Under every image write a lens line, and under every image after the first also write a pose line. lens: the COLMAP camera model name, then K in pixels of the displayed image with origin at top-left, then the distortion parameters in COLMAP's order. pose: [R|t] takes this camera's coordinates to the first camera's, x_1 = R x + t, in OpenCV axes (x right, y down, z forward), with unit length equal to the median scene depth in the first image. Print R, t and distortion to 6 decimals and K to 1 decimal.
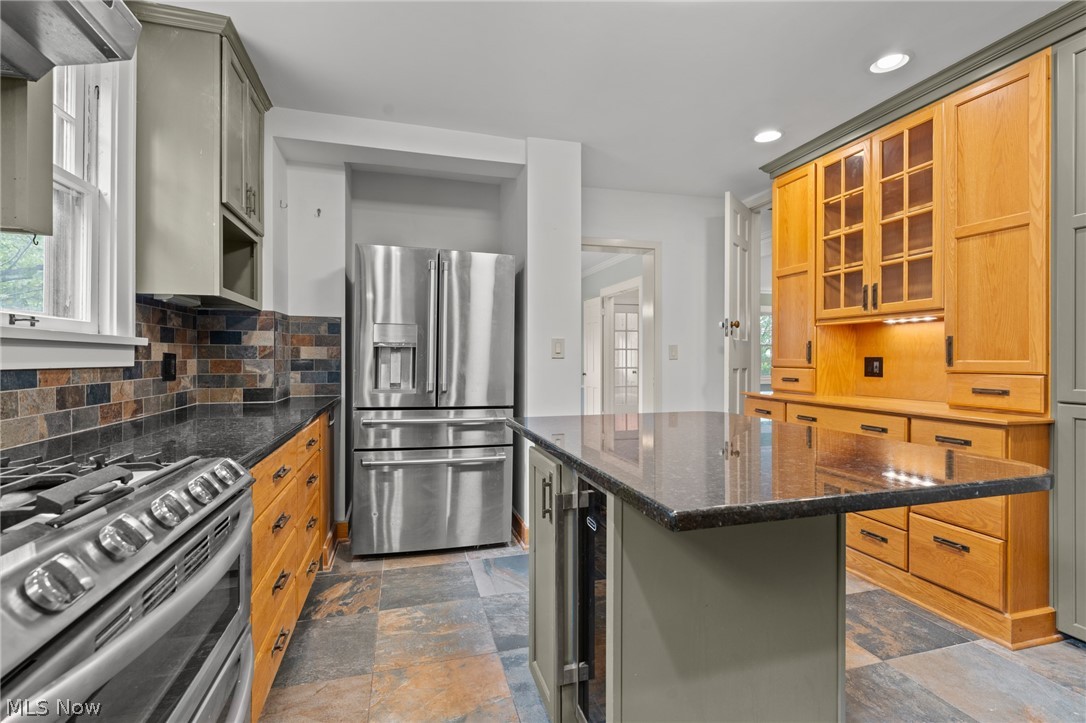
lens RADIAL K [[497.6, 0, 541.8], [0, 497.6, 356.9], [0, 0, 1]] dist [0.001292, 0.000122]
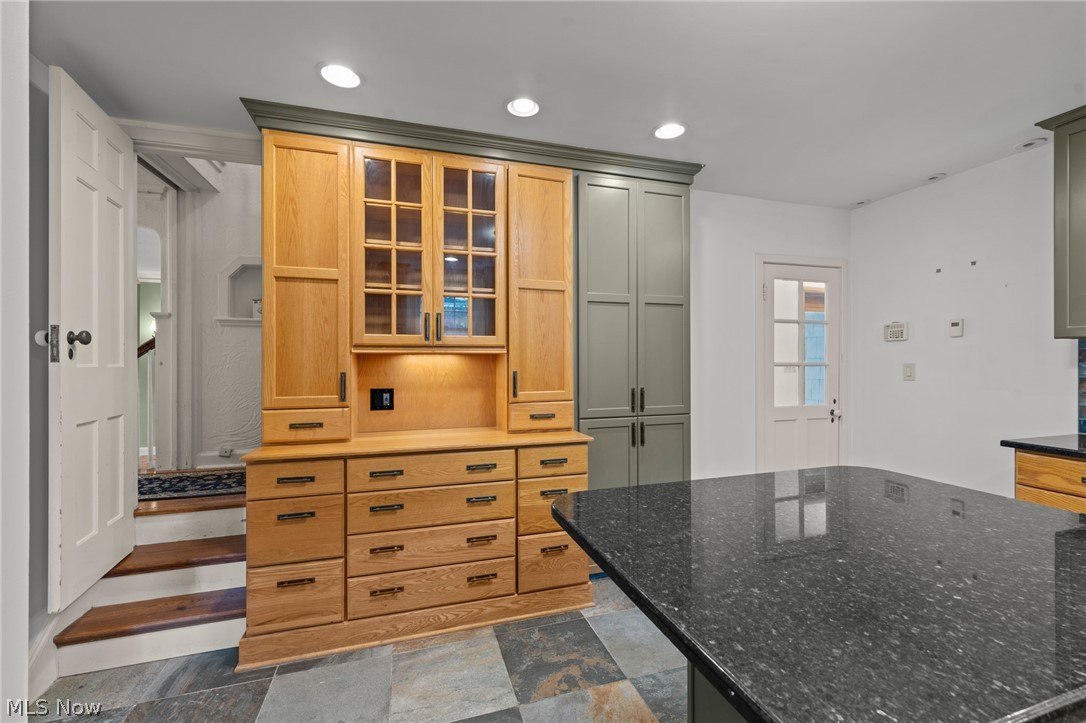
lens RADIAL K [[454.3, 0, 545.0], [0, 454.3, 360.3], [0, 0, 1]] dist [0.000447, 0.000169]
pose [[-0.036608, -0.000813, 0.999329, -0.231103], [0.003485, 0.999993, 0.000941, -0.066430], [-0.999324, 0.003517, -0.036605, 0.947025]]
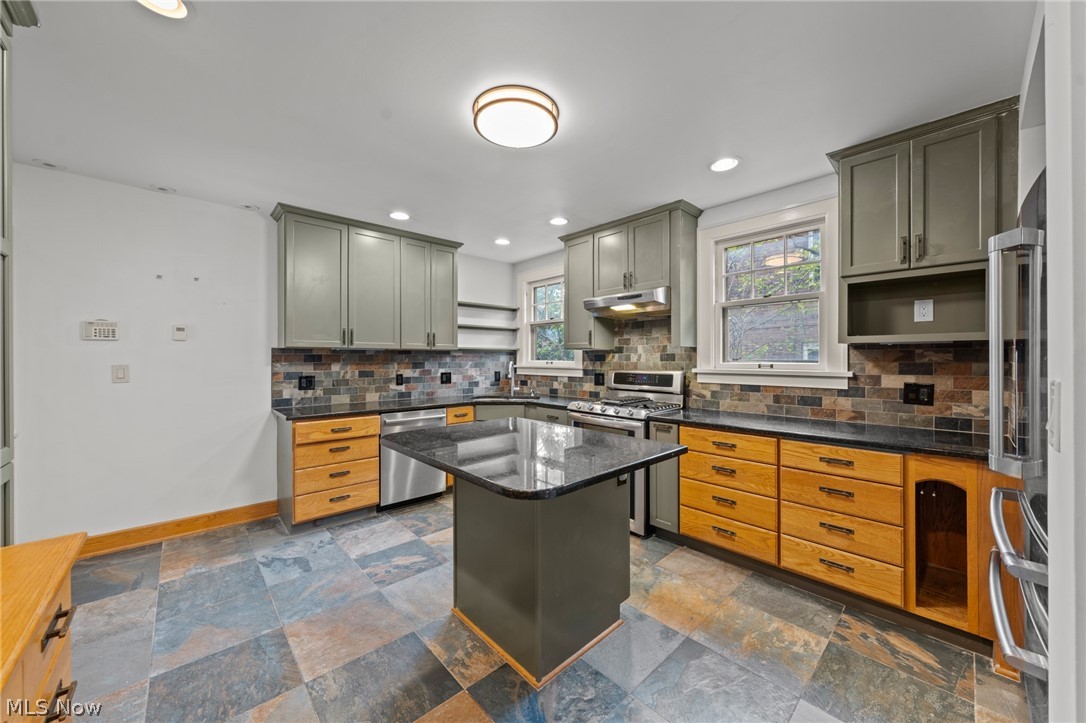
lens RADIAL K [[390.9, 0, 547.4], [0, 390.9, 359.2], [0, 0, 1]] dist [-0.001620, -0.000029]
pose [[-0.886116, -0.000280, -0.463463, 0.527713], [0.001120, 0.999996, -0.002746, -0.063236], [0.463462, -0.002952, -0.886112, 1.362414]]
